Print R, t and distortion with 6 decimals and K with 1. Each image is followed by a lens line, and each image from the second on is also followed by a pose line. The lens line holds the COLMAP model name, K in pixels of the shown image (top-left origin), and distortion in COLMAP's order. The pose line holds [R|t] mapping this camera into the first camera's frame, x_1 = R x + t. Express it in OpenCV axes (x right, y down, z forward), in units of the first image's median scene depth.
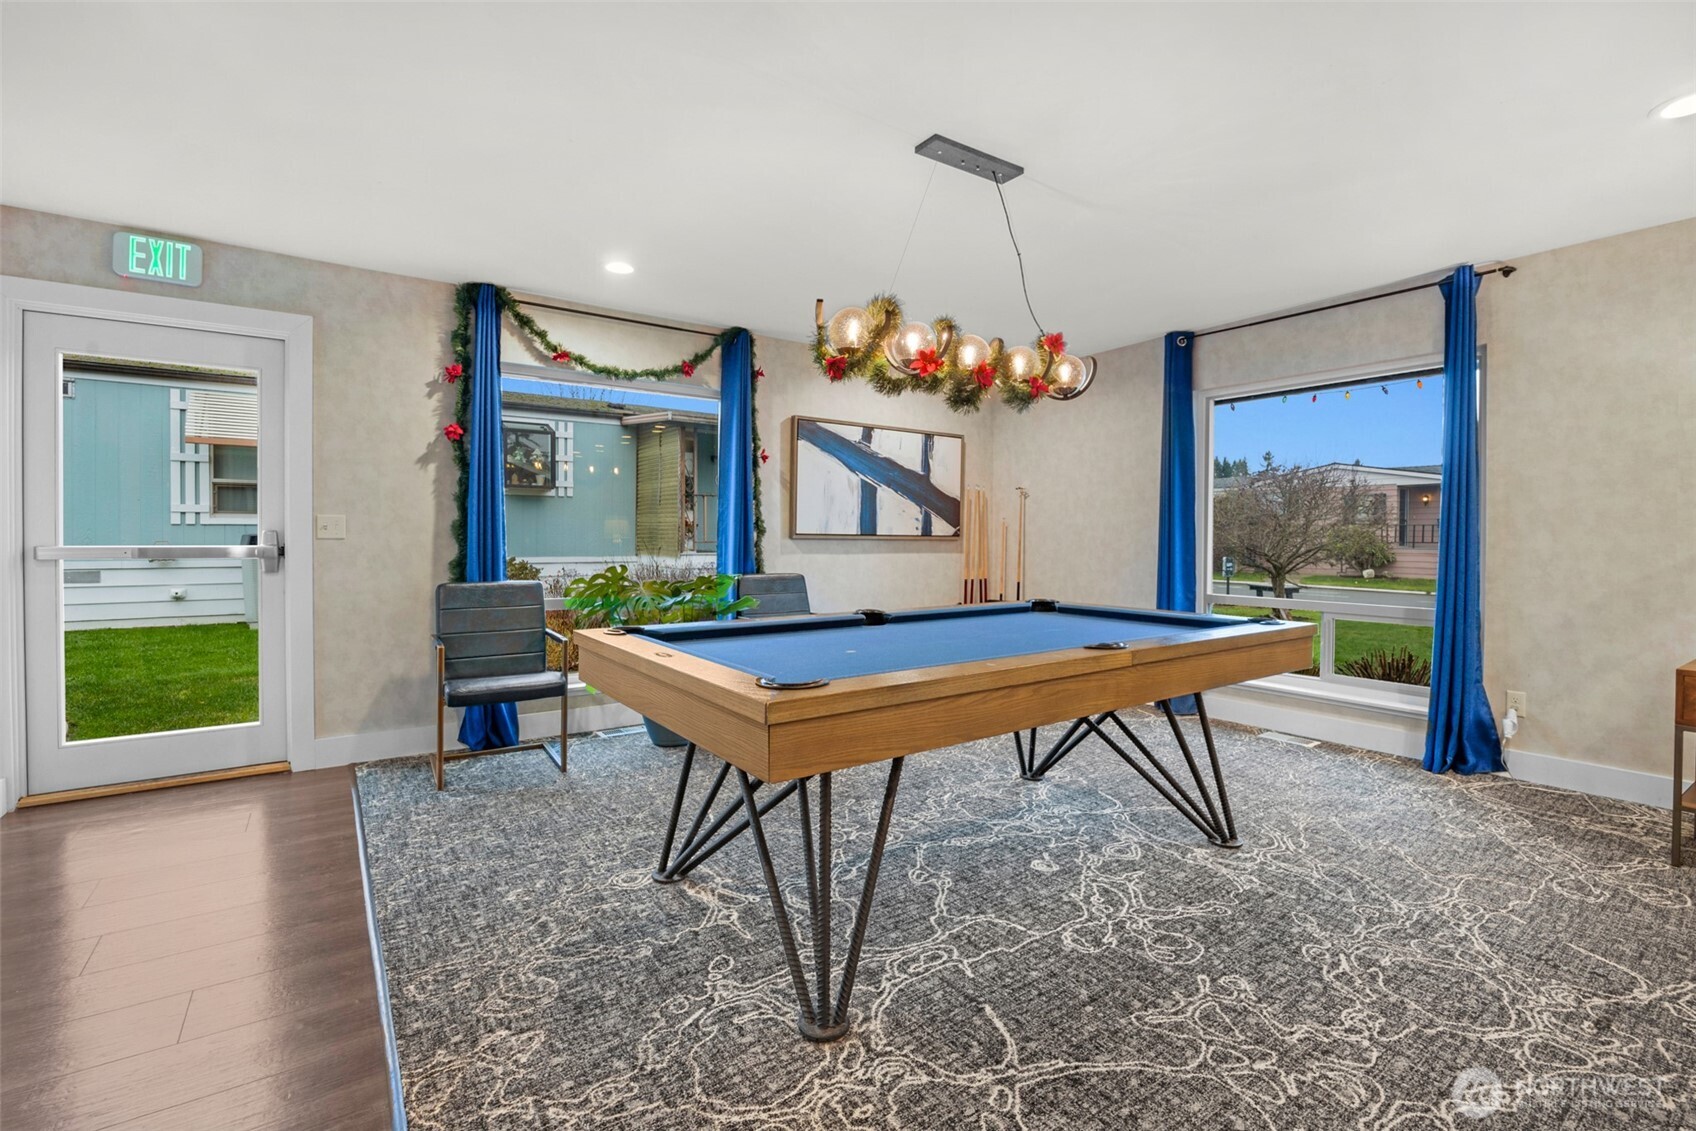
lens RADIAL K [[749.4, 0, 854.7], [0, 749.4, 550.4], [0, 0, 1]] dist [-0.020600, 0.001254]
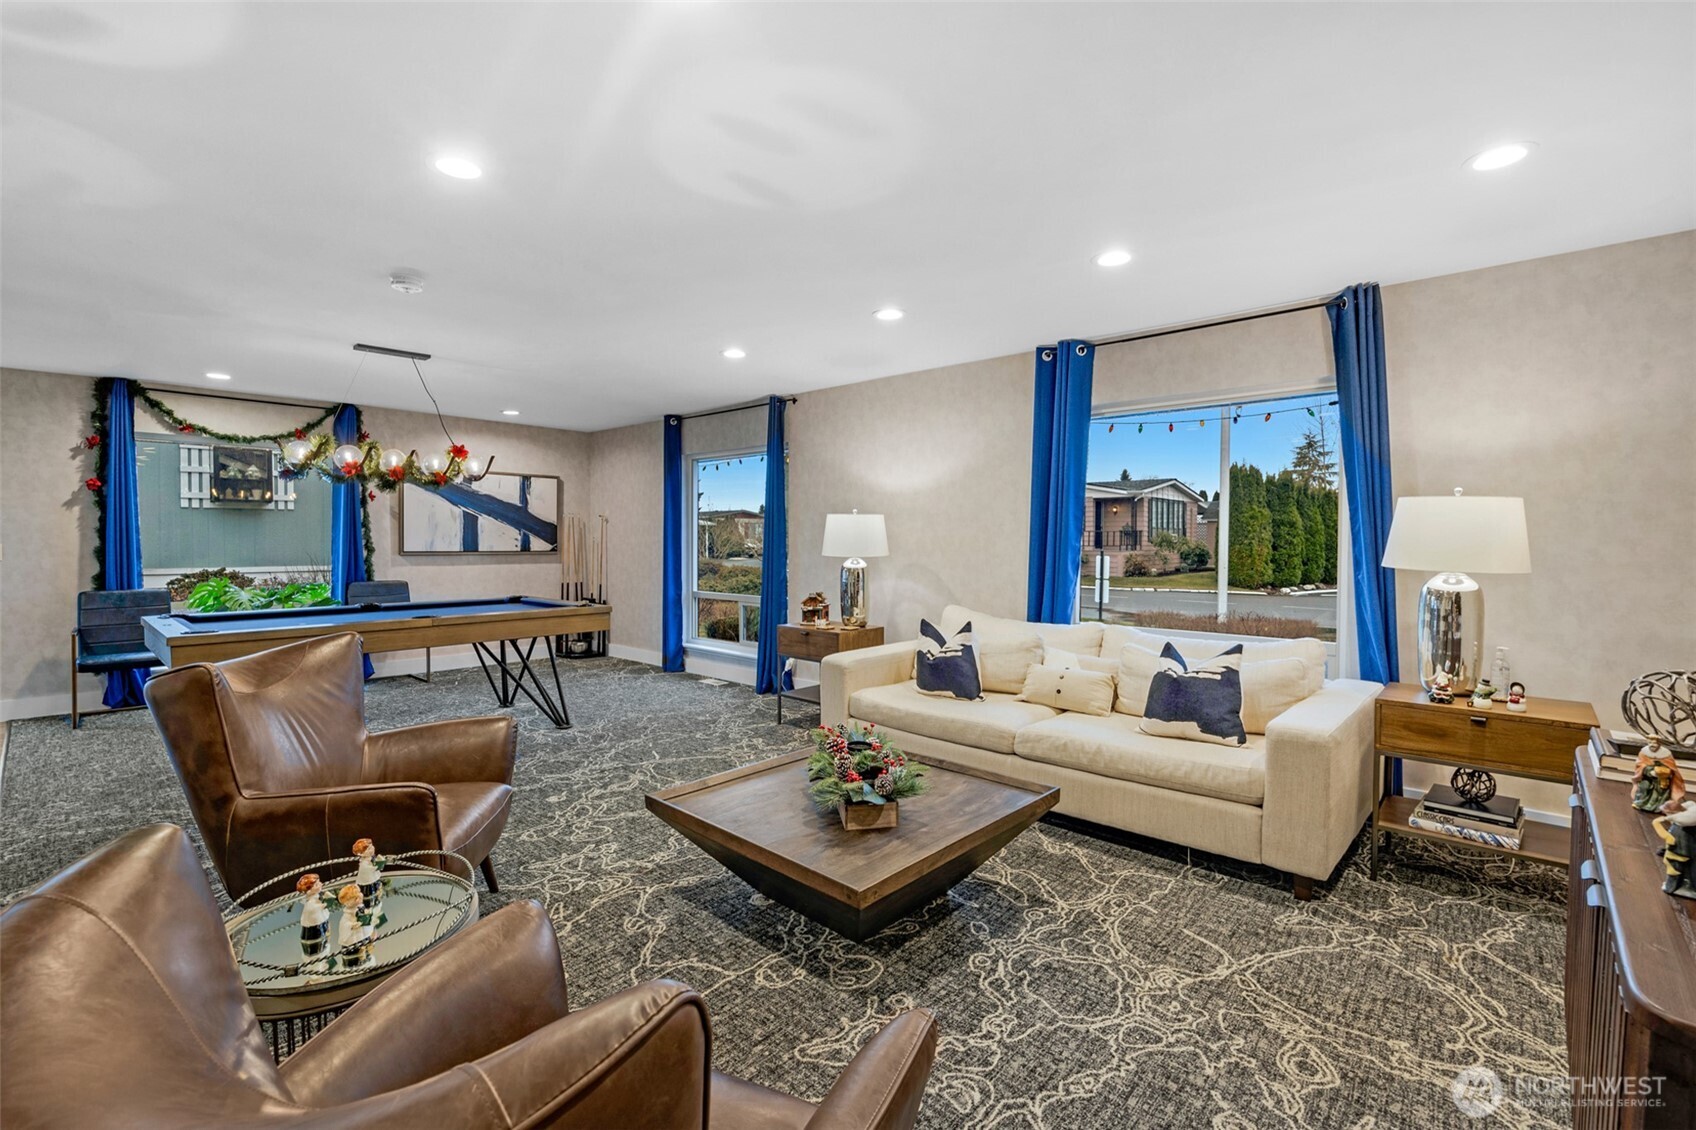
lens RADIAL K [[749.4, 0, 844.3], [0, 749.4, 561.6], [0, 0, 1]] dist [-0.020600, 0.001254]
pose [[0.978213, -0.008204, 0.207442, 0.559117], [0.005619, 0.999899, 0.013052, -0.022315], [-0.207529, -0.011602, 0.978160, -0.651693]]
